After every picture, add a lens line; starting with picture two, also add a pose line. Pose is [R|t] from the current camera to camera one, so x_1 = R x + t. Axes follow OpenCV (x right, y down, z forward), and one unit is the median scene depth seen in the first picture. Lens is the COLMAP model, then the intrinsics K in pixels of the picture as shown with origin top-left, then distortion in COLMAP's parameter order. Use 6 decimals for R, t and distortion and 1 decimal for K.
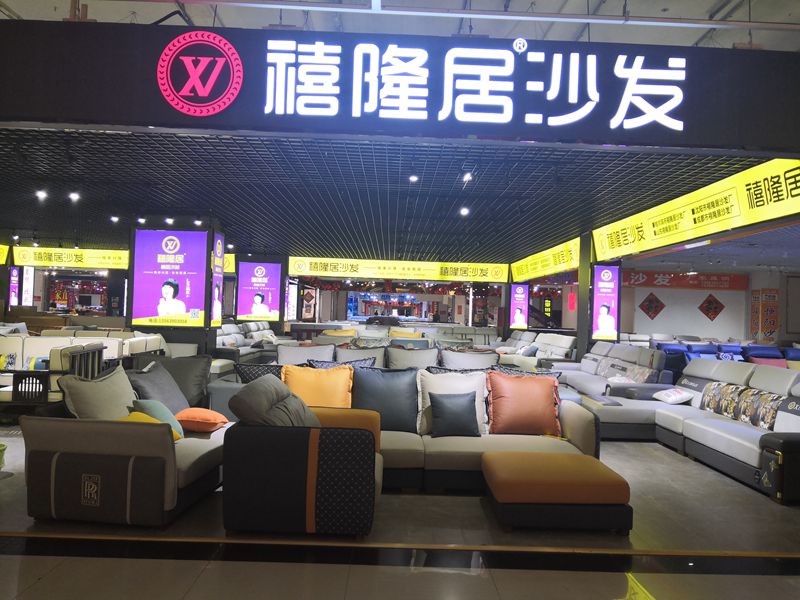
lens RADIAL K [[622.3, 0, 402.5], [0, 622.3, 302.7], [0, 0, 1]] dist [-0.023609, -0.000770]
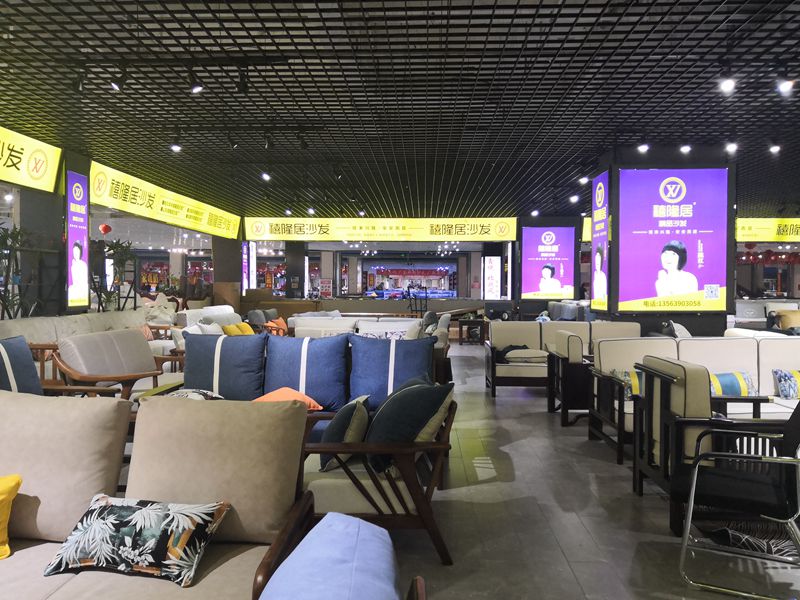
lens RADIAL K [[617.2, 0, 405.7], [0, 617.2, 295.4], [0, 0, 1]] dist [-0.003006, -0.005834]
pose [[0.998330, -0.029622, -0.049602, -0.625385], [0.031066, 0.999108, 0.028588, -0.007713], [0.048711, -0.030081, 0.998360, 0.313070]]
